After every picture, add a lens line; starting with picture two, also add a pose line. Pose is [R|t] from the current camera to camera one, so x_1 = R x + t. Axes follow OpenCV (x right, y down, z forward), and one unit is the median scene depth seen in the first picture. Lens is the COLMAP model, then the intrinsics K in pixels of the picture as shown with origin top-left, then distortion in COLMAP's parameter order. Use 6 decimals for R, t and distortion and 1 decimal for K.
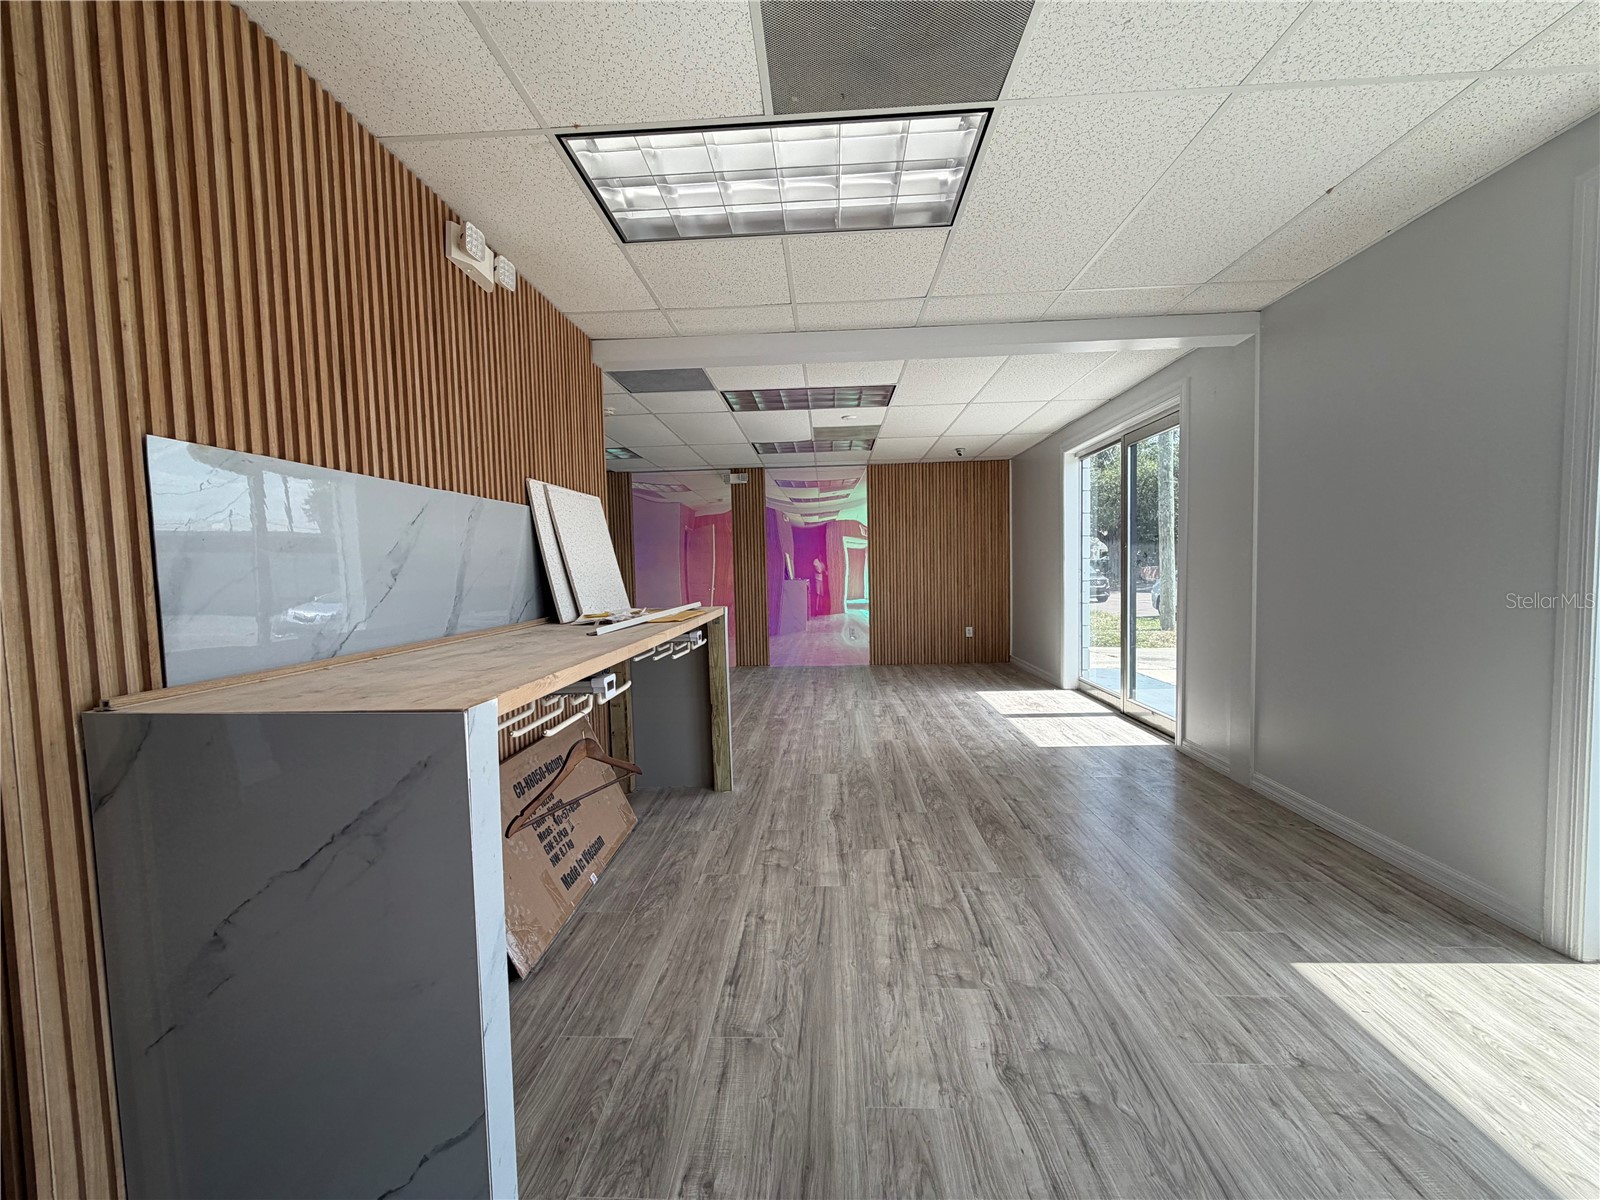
lens RADIAL K [[637.3, 0, 796.3], [0, 637.3, 601.7], [0, 0, 1]] dist [-0.002058, 0.001204]
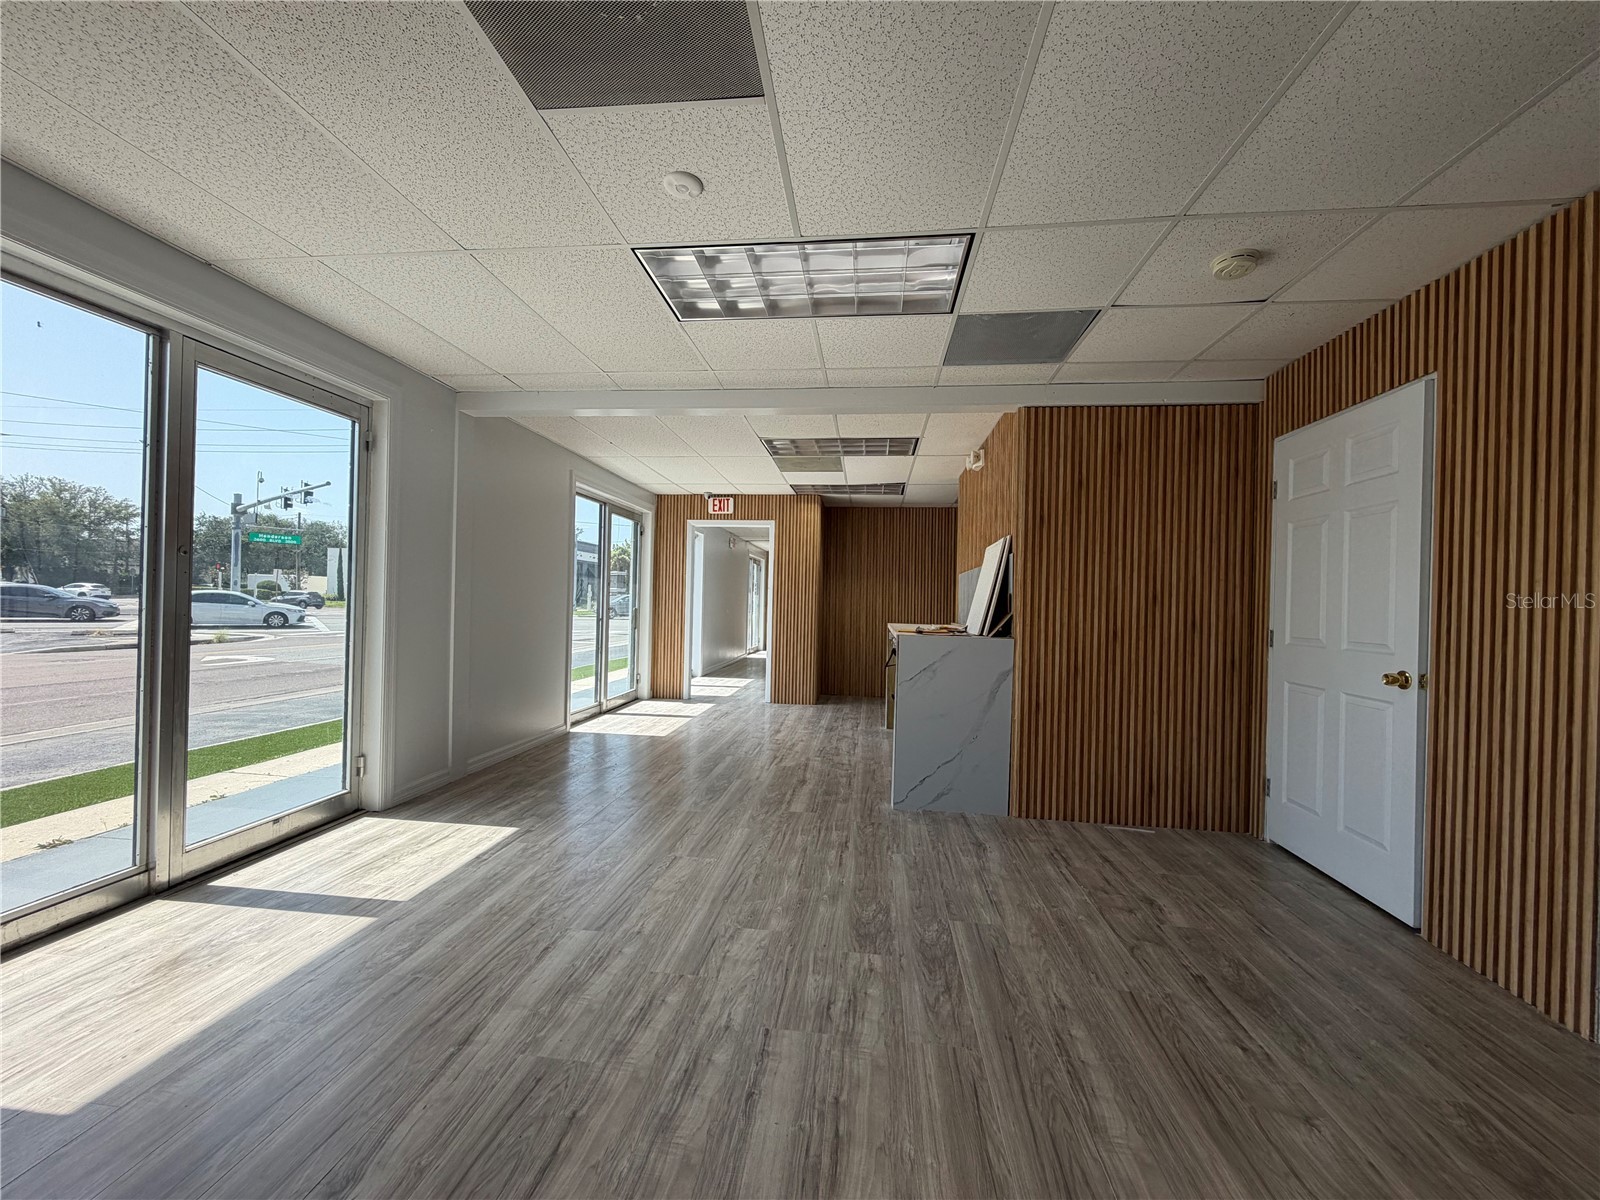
lens RADIAL K [[637.3, 0, 797.1], [0, 637.3, 604.1], [0, 0, 1]] dist [-0.002058, 0.001204]
pose [[-0.998100, -0.003049, 0.061534, -0.008770], [0.000434, 0.998402, 0.056509, -0.131574], [-0.061608, 0.056428, -0.996504, 2.600762]]
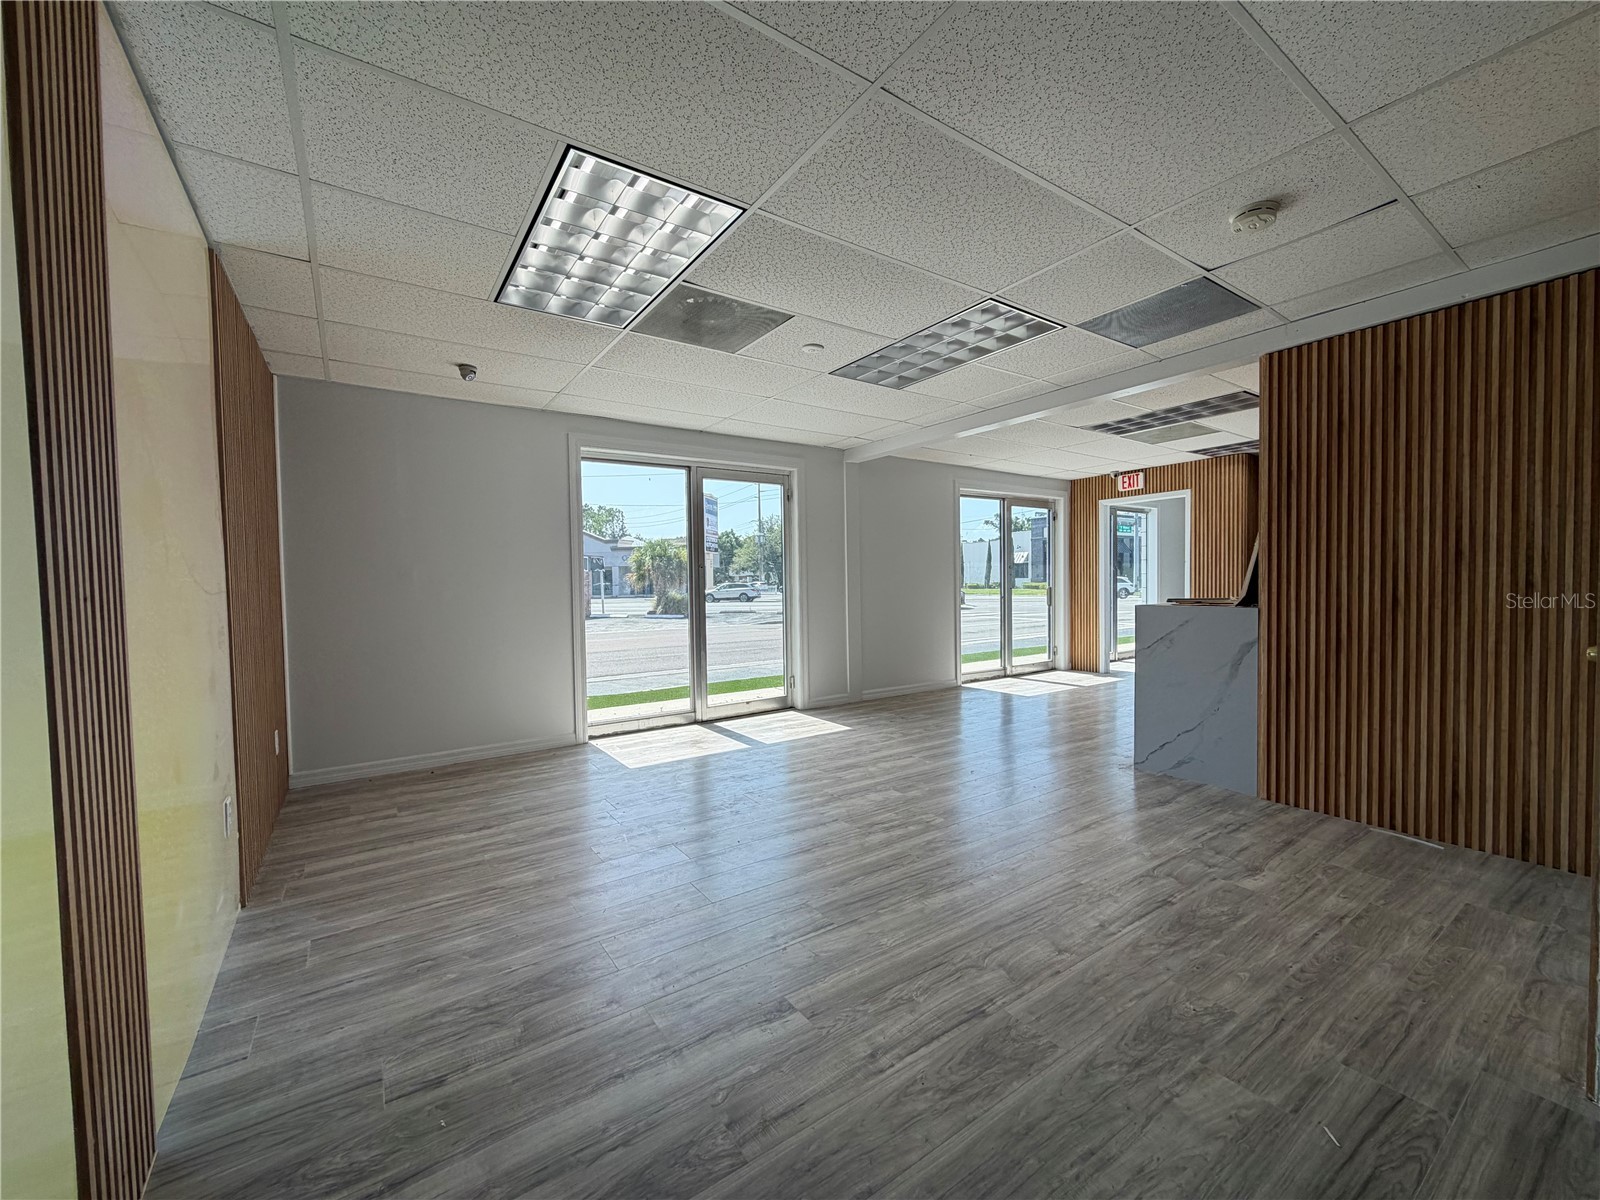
lens RADIAL K [[637.3, 0, 796.9], [0, 637.3, 602.8], [0, 0, 1]] dist [-0.002058, 0.001204]
pose [[-0.608006, 0.005916, 0.793911, -0.799513], [0.072938, 0.996160, 0.048435, -0.119152], [-0.790575, 0.087355, -0.606102, 2.707071]]
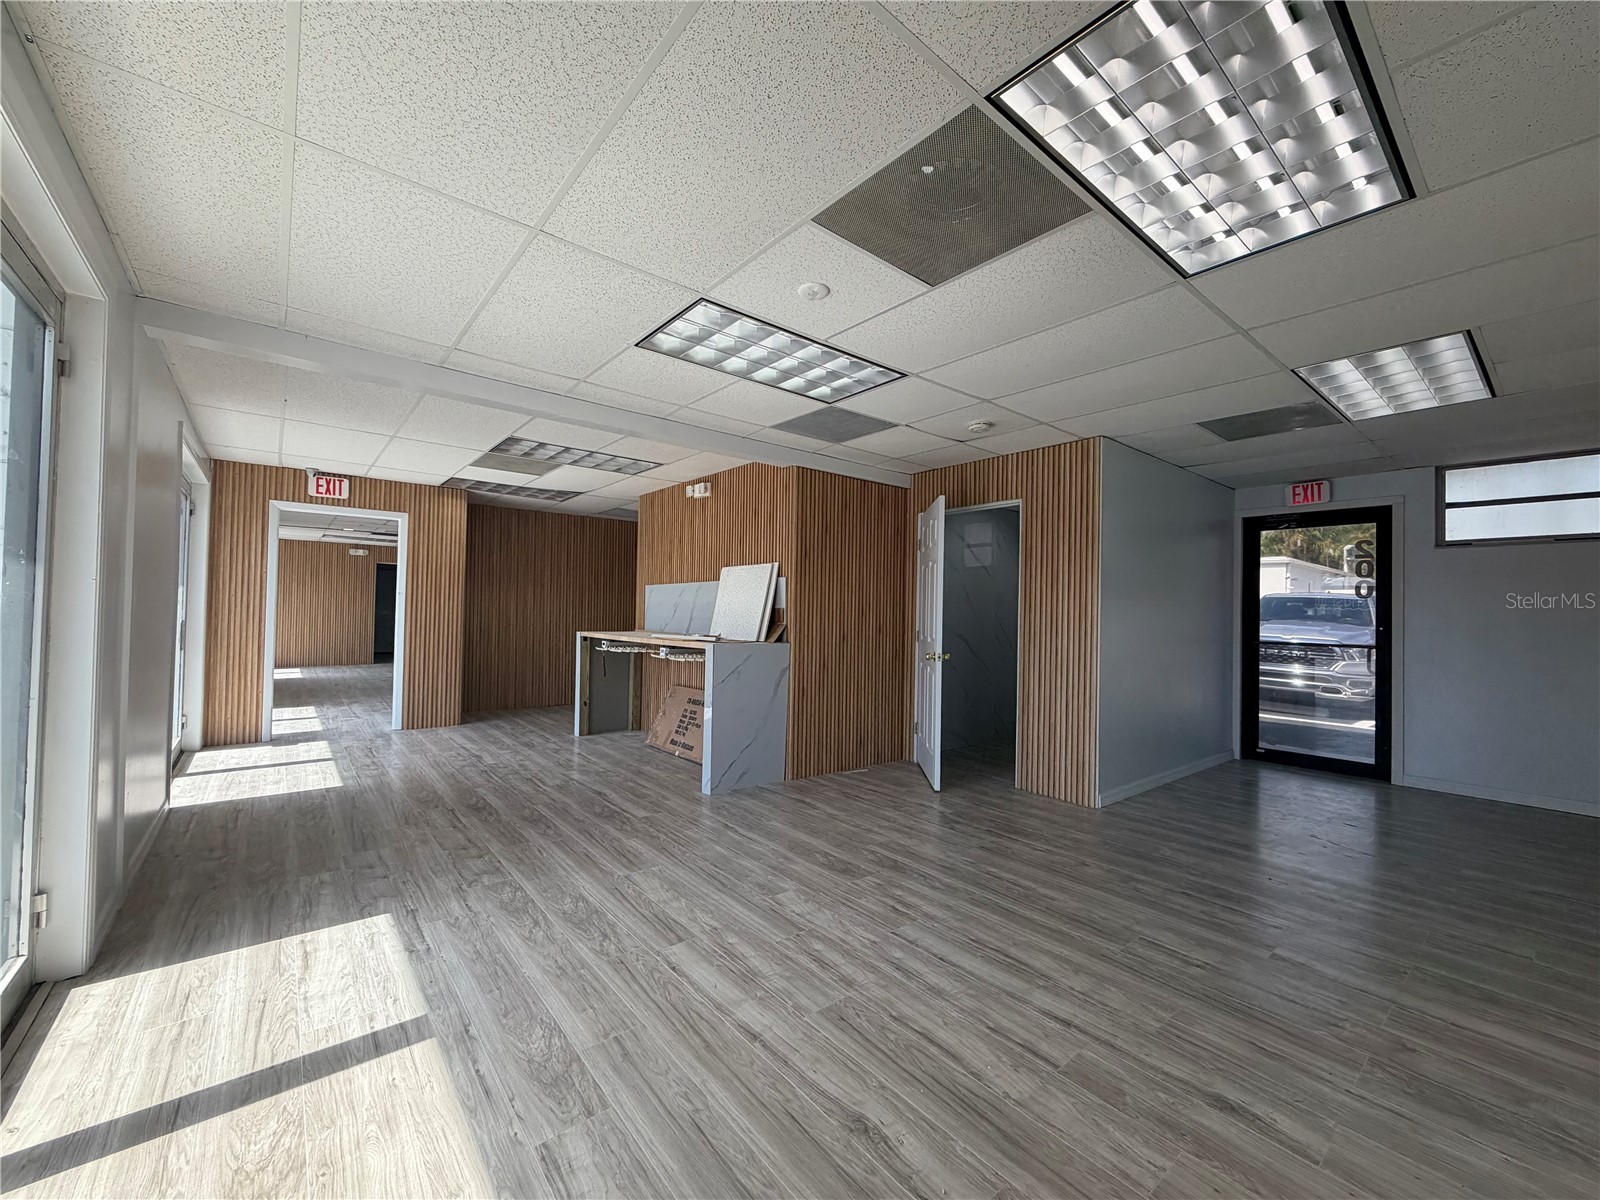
lens RADIAL K [[637.3, 0, 797.1], [0, 637.3, 600.0], [0, 0, 1]] dist [-0.002058, 0.001204]
pose [[-0.738863, -0.007121, -0.673818, 0.754173], [-0.041983, 0.998488, 0.035485, -0.161652], [0.672547, 0.054507, -0.738044, 2.535971]]
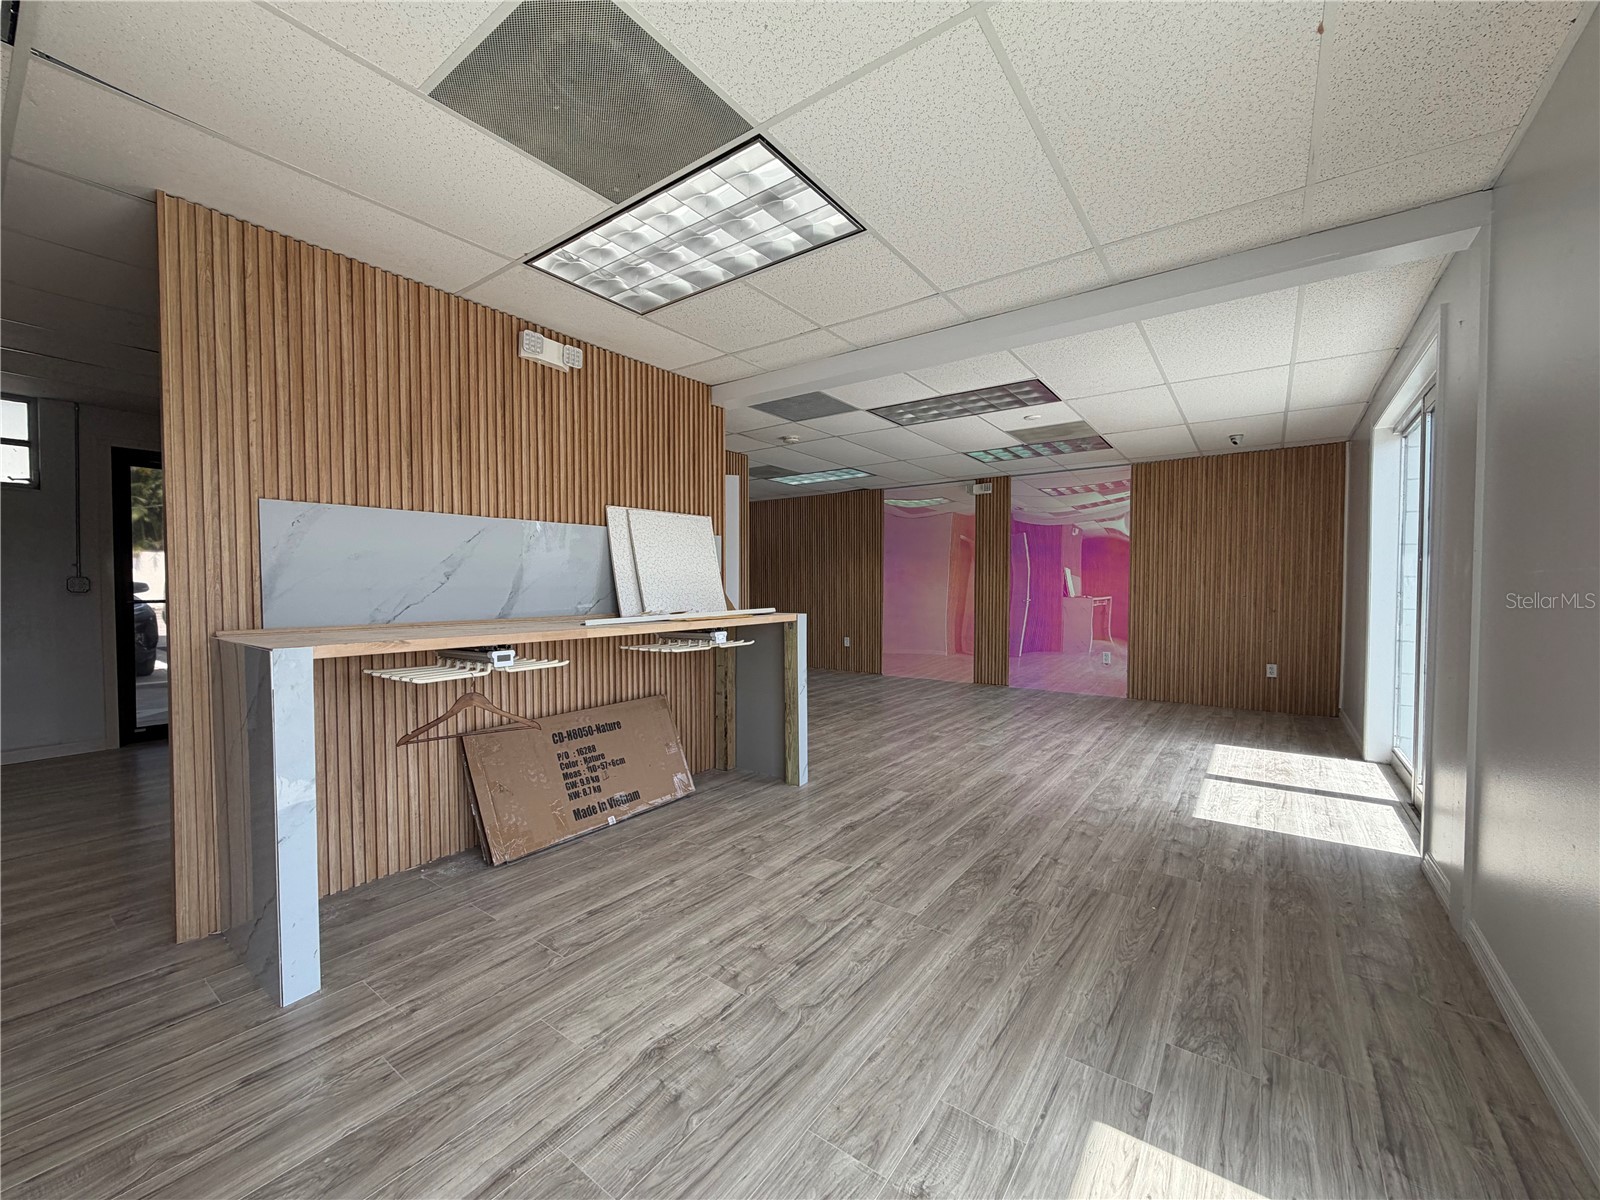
lens RADIAL K [[637.3, 0, 797.1], [0, 637.3, 601.0], [0, 0, 1]] dist [-0.002058, 0.001204]
pose [[0.834054, 0.037426, -0.550413, 0.593196], [-0.049424, 0.998753, -0.006982, -0.007450], [0.549465, 0.033027, 0.834864, 0.119586]]
